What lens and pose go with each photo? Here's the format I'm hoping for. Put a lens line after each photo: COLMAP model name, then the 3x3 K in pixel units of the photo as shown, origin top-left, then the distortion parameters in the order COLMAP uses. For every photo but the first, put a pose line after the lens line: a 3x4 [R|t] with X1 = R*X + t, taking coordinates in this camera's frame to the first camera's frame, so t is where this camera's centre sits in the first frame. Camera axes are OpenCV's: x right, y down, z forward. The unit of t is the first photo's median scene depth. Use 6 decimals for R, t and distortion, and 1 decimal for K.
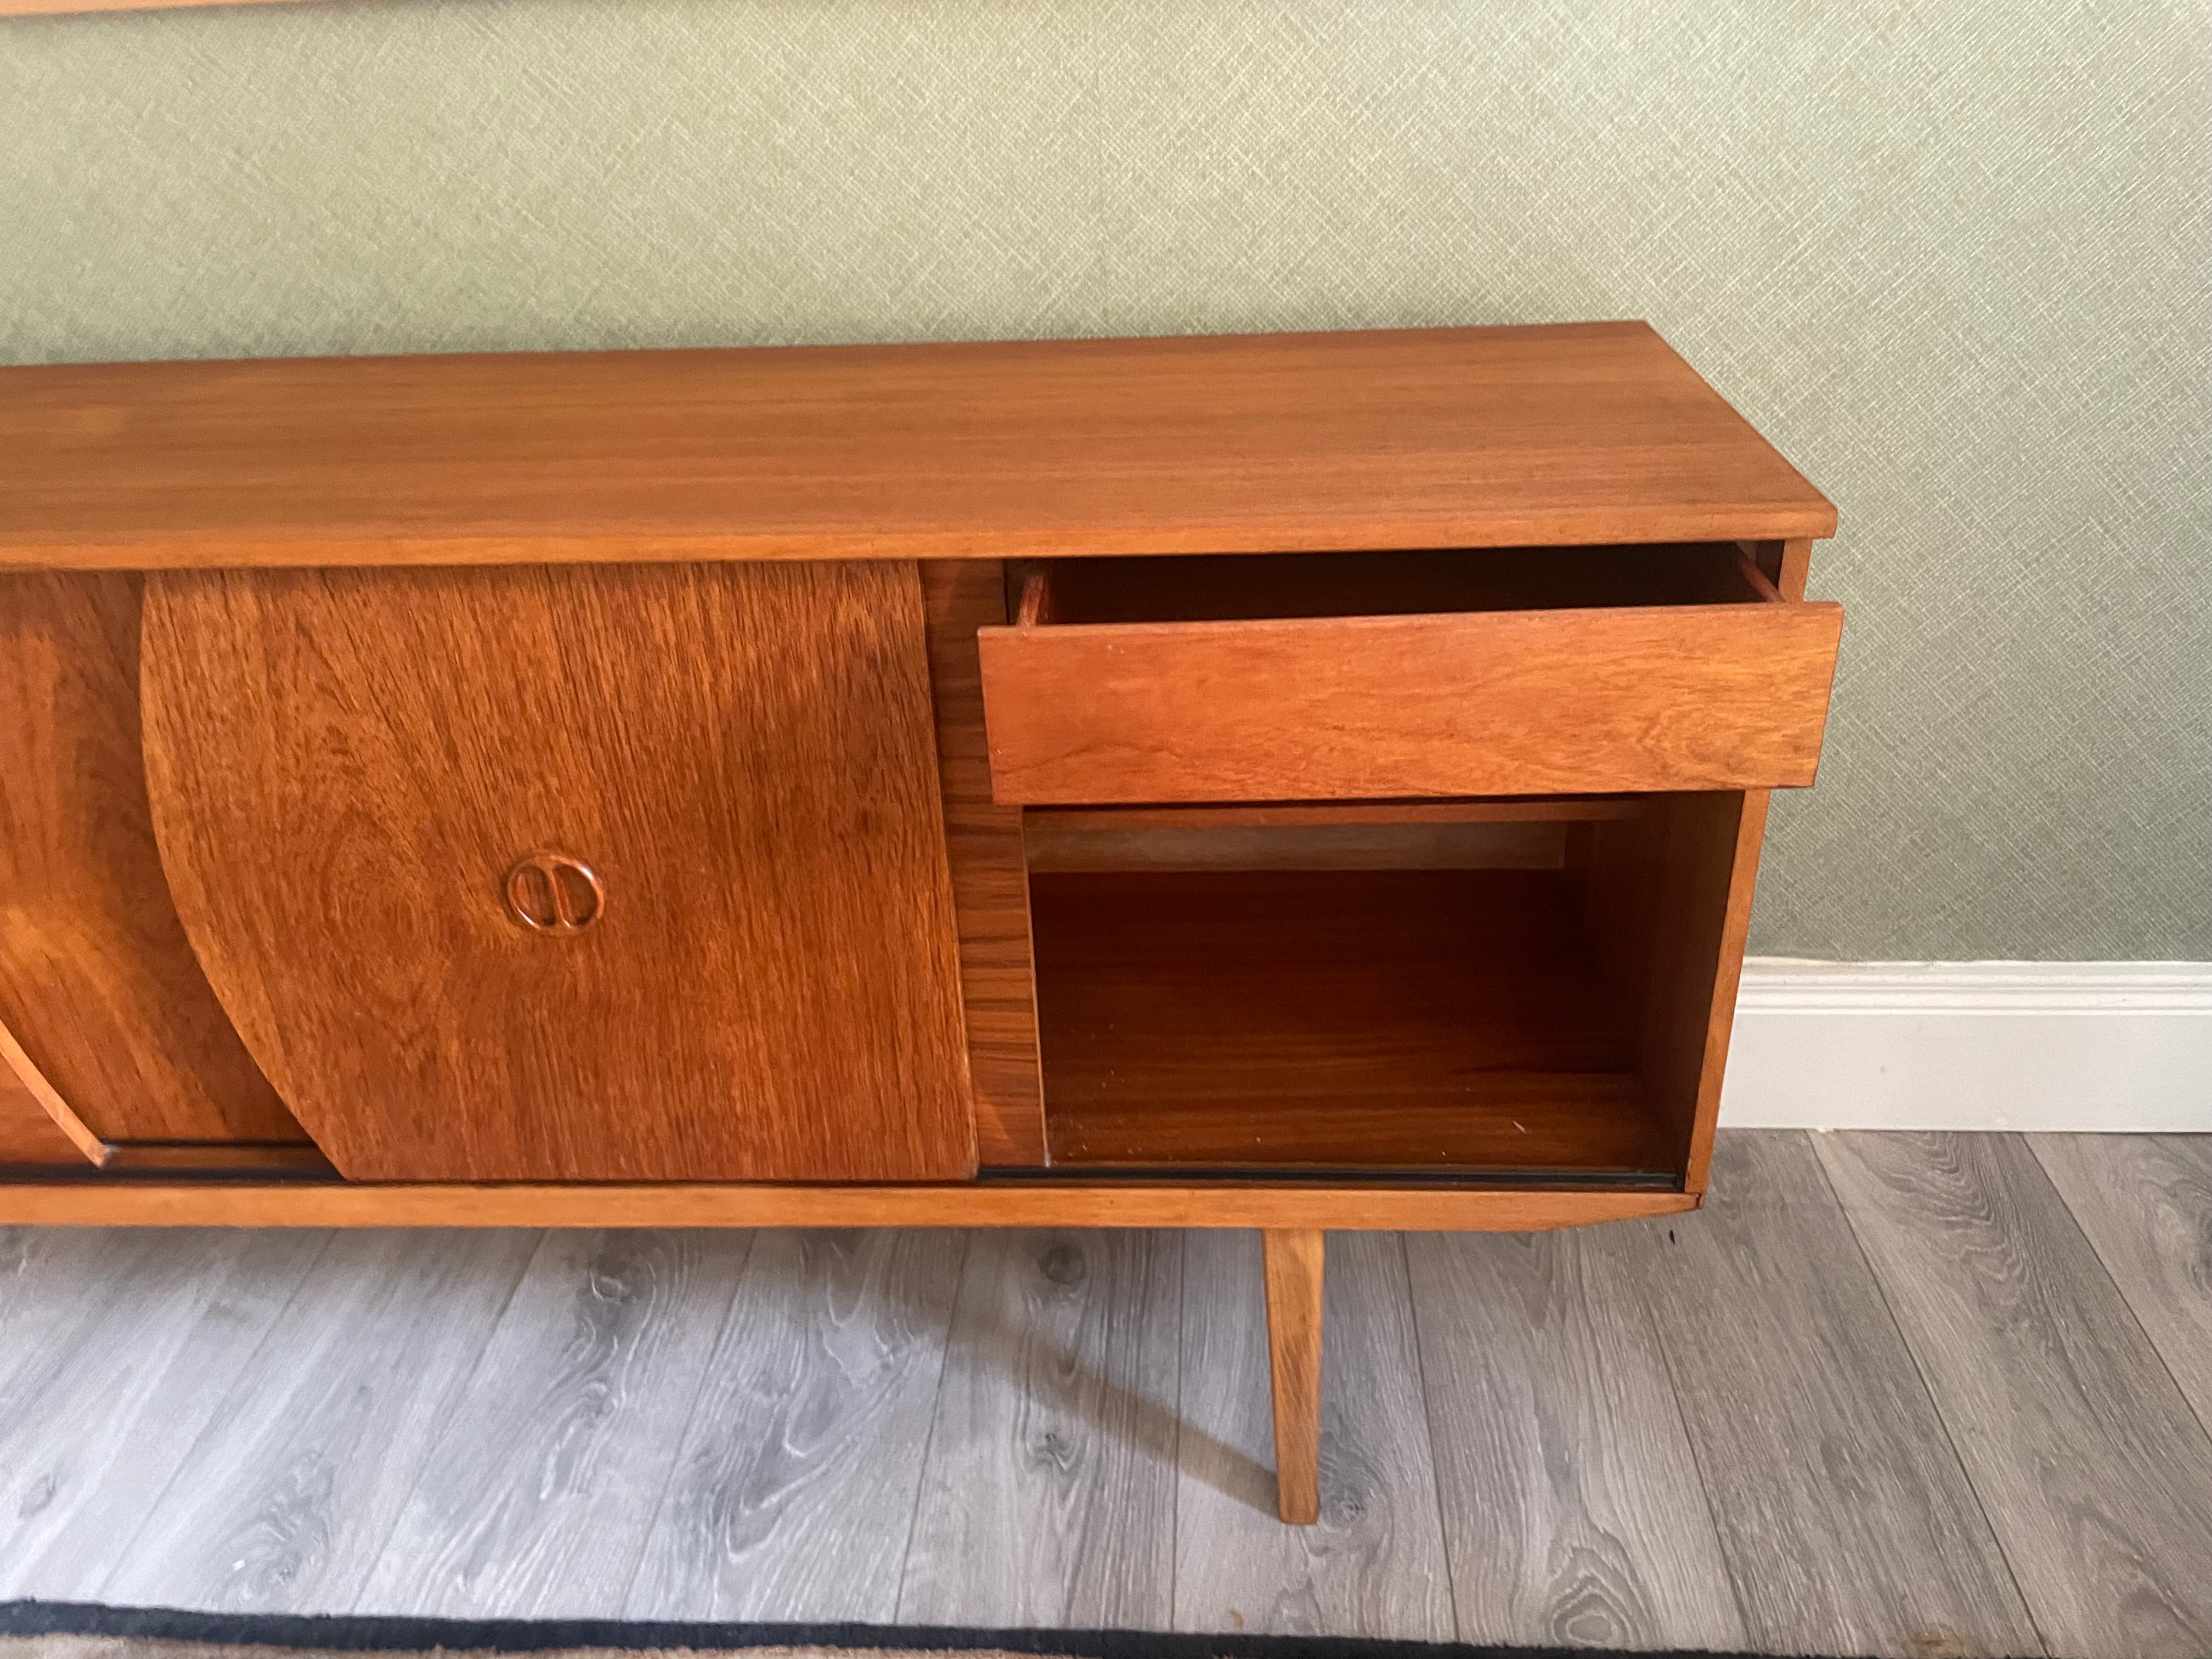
lens RADIAL K [[1685.4, 0, 1099.2], [0, 1685.4, 814.9], [0, 0, 1]] dist [0.092060, -0.130344]
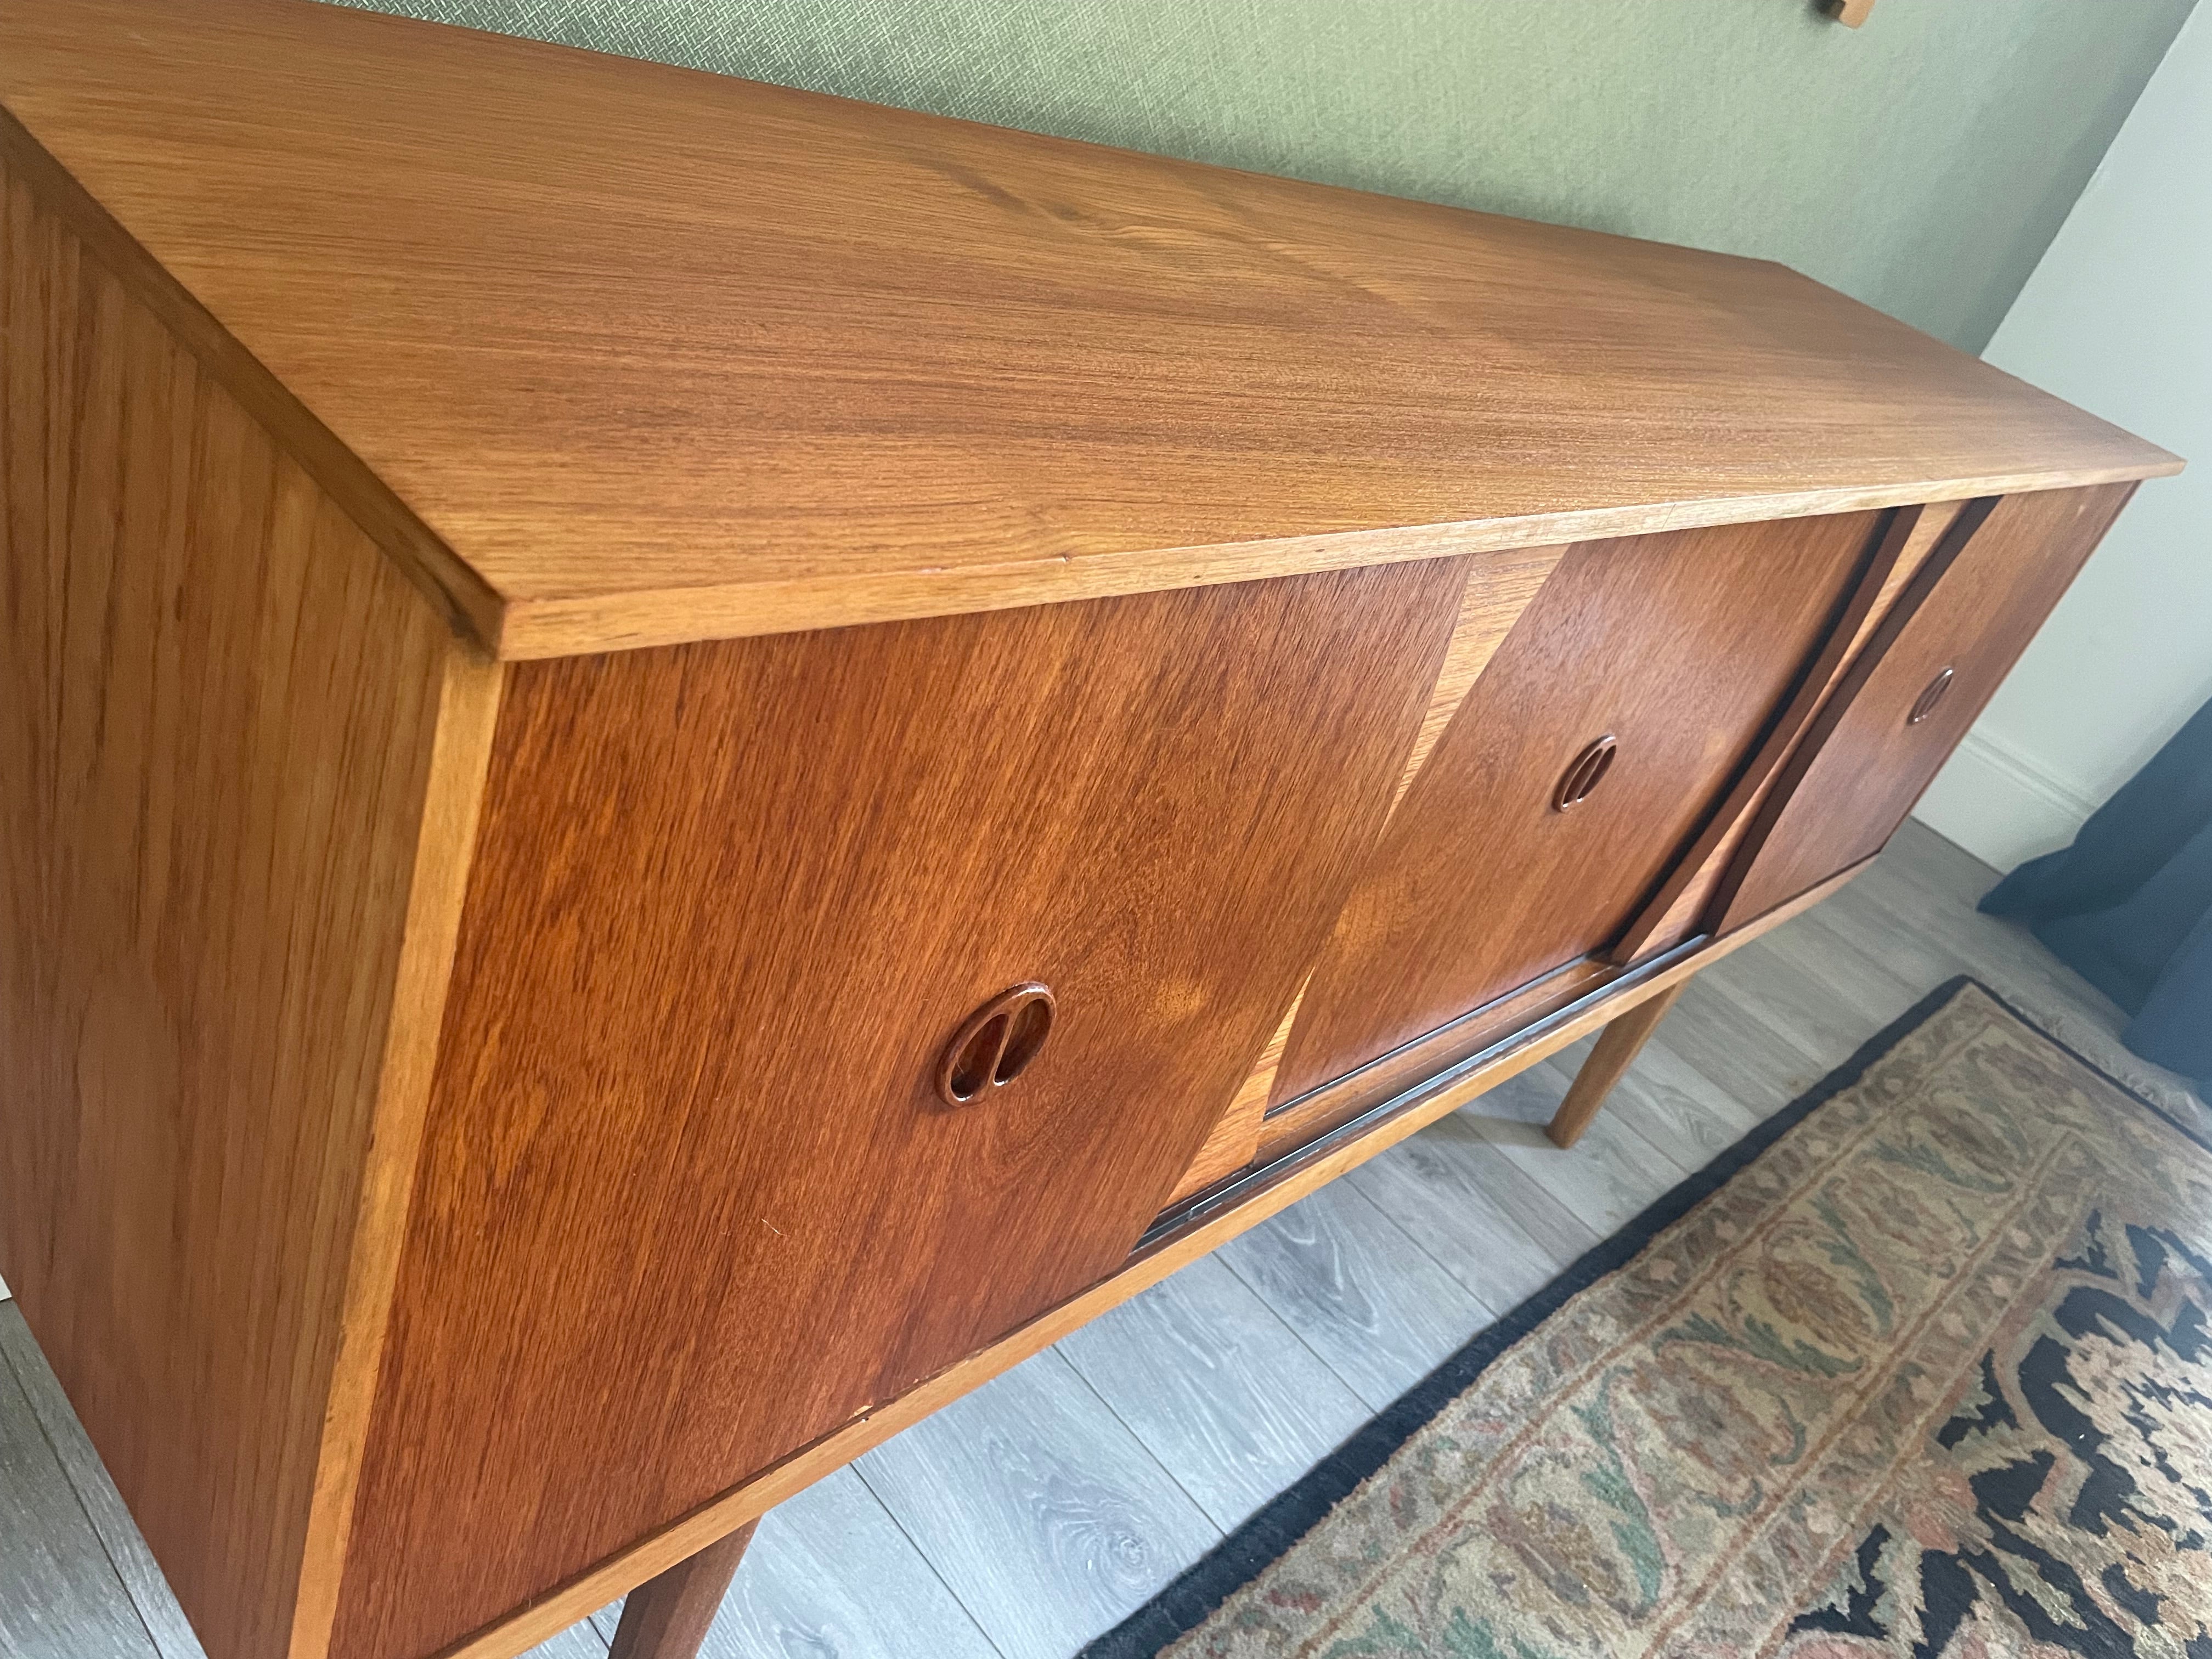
lens RADIAL K [[1685.4, 0, 1119.7], [0, 1685.4, 842.2], [0, 0, 1]] dist [0.092060, -0.130344]
pose [[0.607599, -0.178685, 0.773883, -1.096422], [0.011817, 0.976291, 0.216142, -0.124893], [-0.794156, -0.122183, 0.595305, 0.486330]]
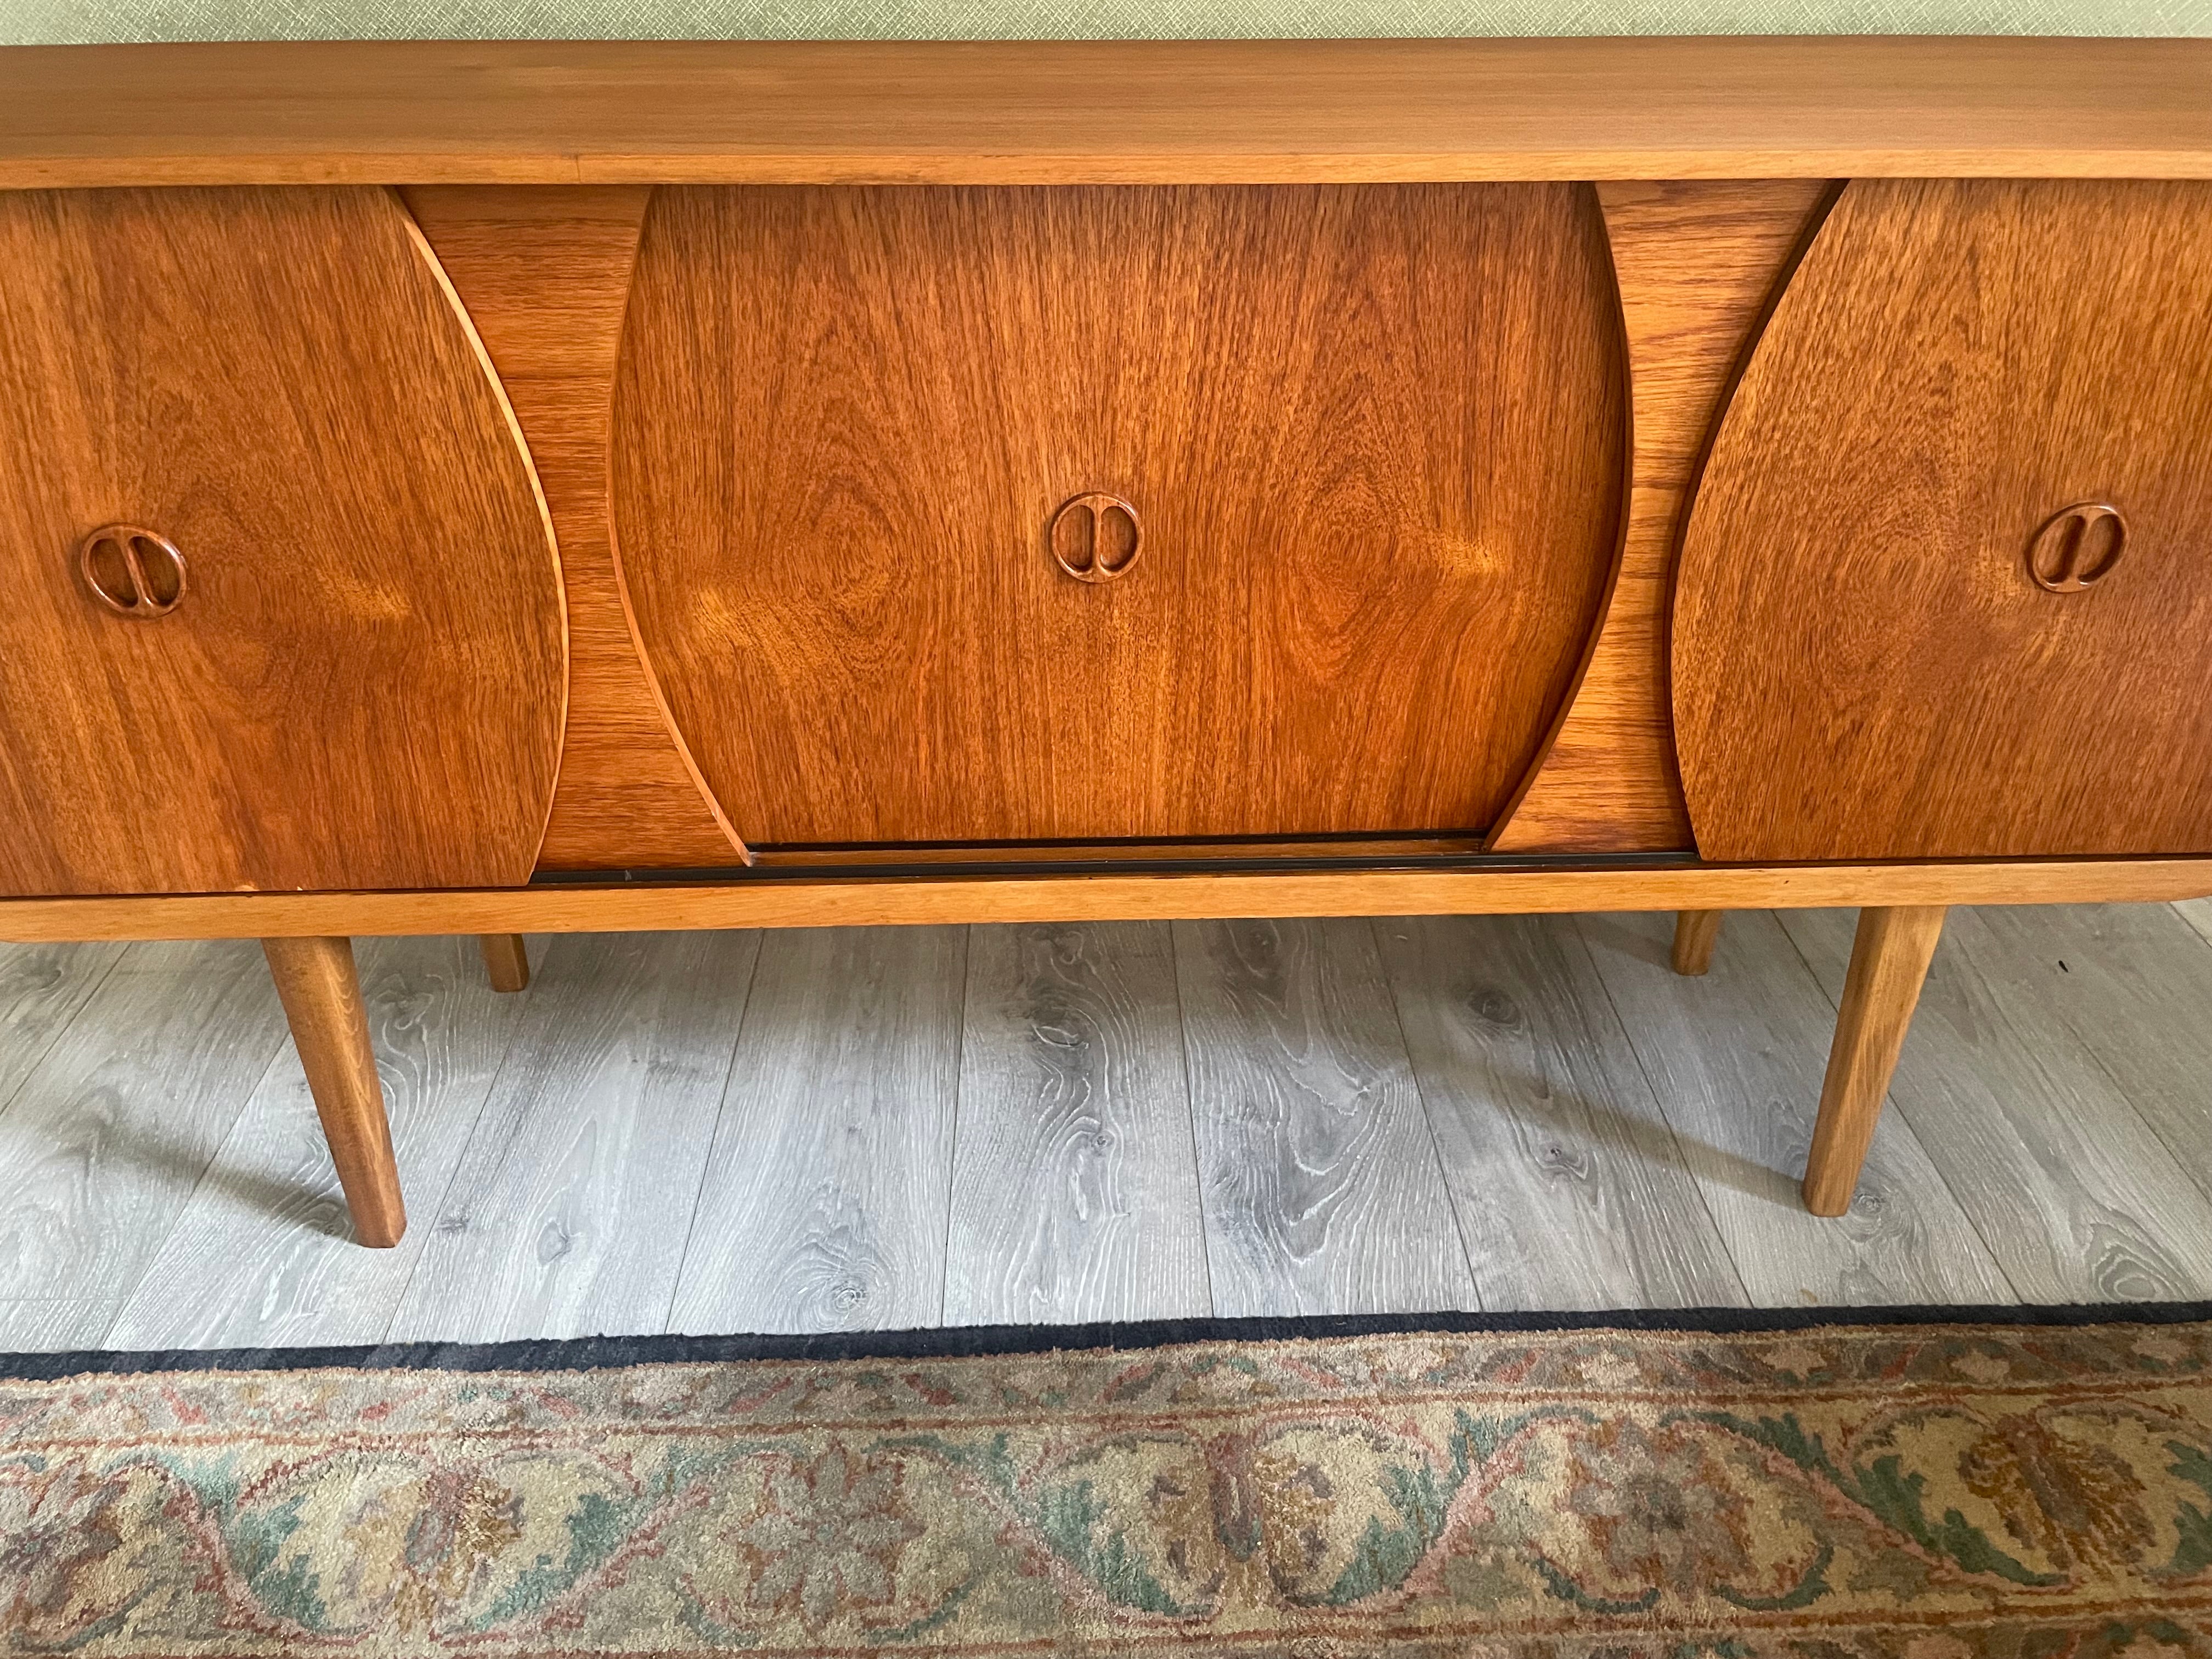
lens RADIAL K [[1685.4, 0, 1106.0], [0, 1685.4, 806.7], [0, 0, 1]] dist [0.092060, -0.130344]
pose [[0.995342, -0.011404, 0.095731, -0.410030], [0.005182, 0.997872, 0.065000, 0.091564], [-0.096268, -0.064201, 0.993283, 0.016707]]
